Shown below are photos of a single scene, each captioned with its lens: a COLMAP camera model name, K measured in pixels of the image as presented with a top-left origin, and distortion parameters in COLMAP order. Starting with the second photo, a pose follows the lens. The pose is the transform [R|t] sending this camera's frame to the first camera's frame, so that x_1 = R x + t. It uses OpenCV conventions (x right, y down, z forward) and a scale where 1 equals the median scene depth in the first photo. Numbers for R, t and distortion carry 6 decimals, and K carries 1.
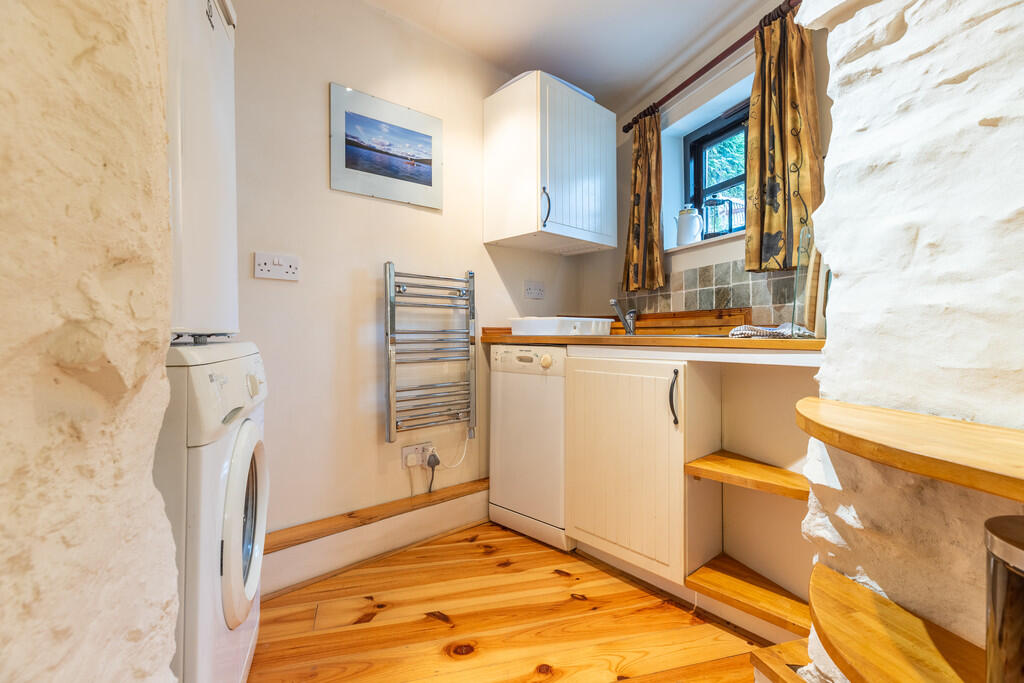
lens RADIAL K [[471.9, 0, 509.3], [0, 471.9, 326.5], [0, 0, 1]] dist [-0.000148, -0.000202]
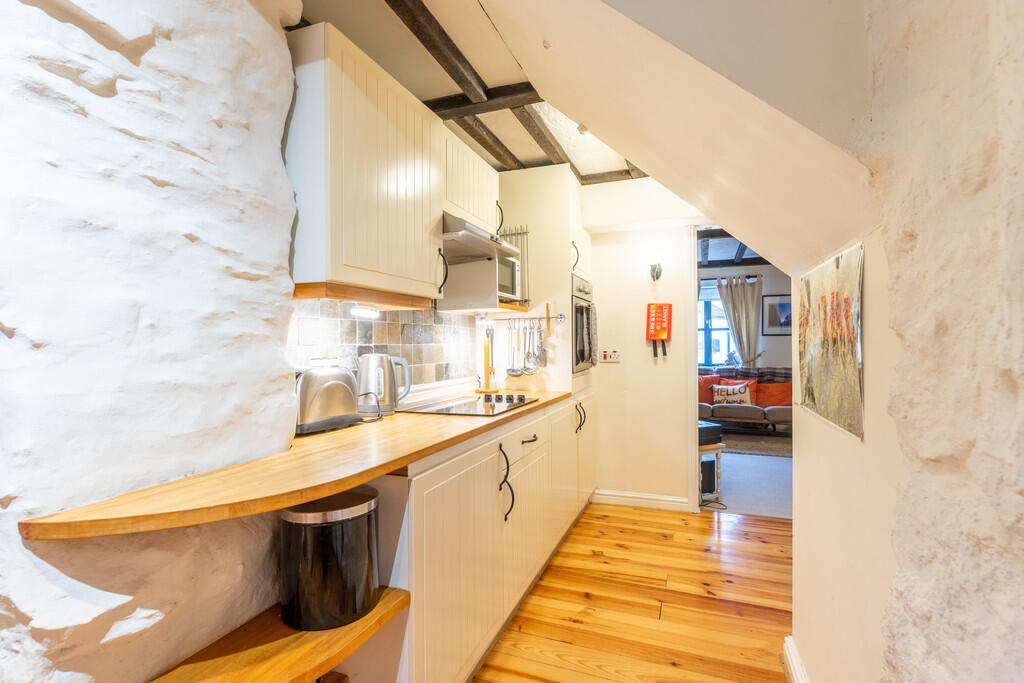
lens RADIAL K [[474.8, 0, 512.0], [0, 474.8, 341.5], [0, 0, 1]] dist [-0.000688, -0.000064]
pose [[-0.788256, 0.003316, 0.615338, -0.369225], [0.002211, 0.999994, -0.002556, -0.117643], [-0.615343, -0.000655, -0.788259, 1.195738]]
